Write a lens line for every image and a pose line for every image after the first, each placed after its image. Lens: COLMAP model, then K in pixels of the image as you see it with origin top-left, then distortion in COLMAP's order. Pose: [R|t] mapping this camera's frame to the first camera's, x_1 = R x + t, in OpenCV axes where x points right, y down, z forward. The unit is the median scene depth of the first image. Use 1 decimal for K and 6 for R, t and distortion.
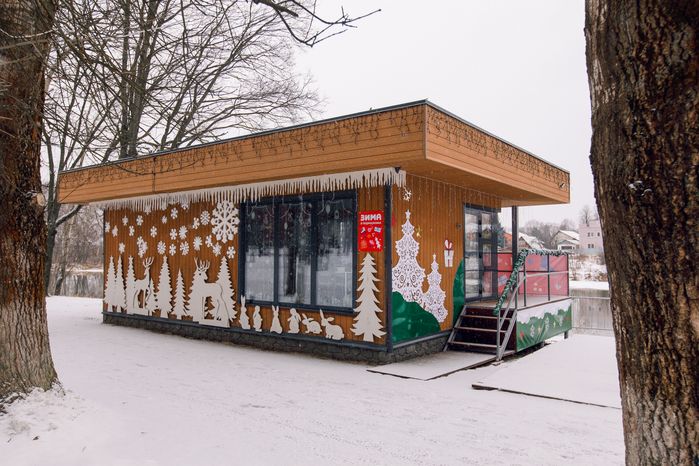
lens RADIAL K [[525.6, 0, 349.1], [0, 525.6, 231.6], [0, 0, 1]] dist [0.000438, -0.000737]
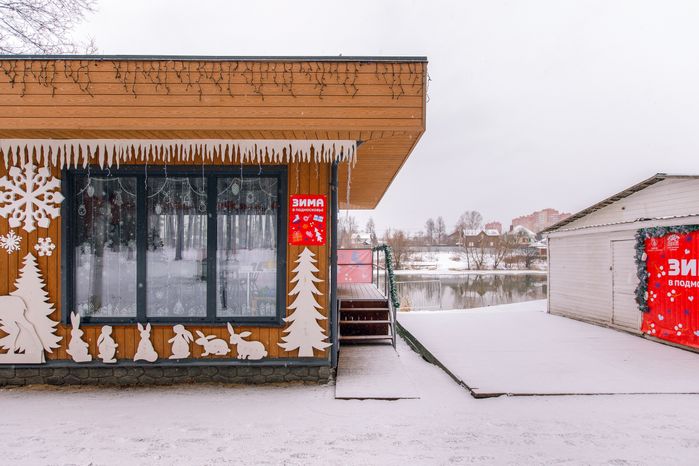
lens RADIAL K [[367.9, 0, 341.4], [0, 367.9, 256.5], [0, 0, 1]] dist [-0.002084, -0.001943]
pose [[0.791736, -0.013644, 0.610711, -0.250518], [-0.023312, 0.998347, 0.052527, 0.023017], [-0.610418, -0.055825, 0.790110, 0.502113]]
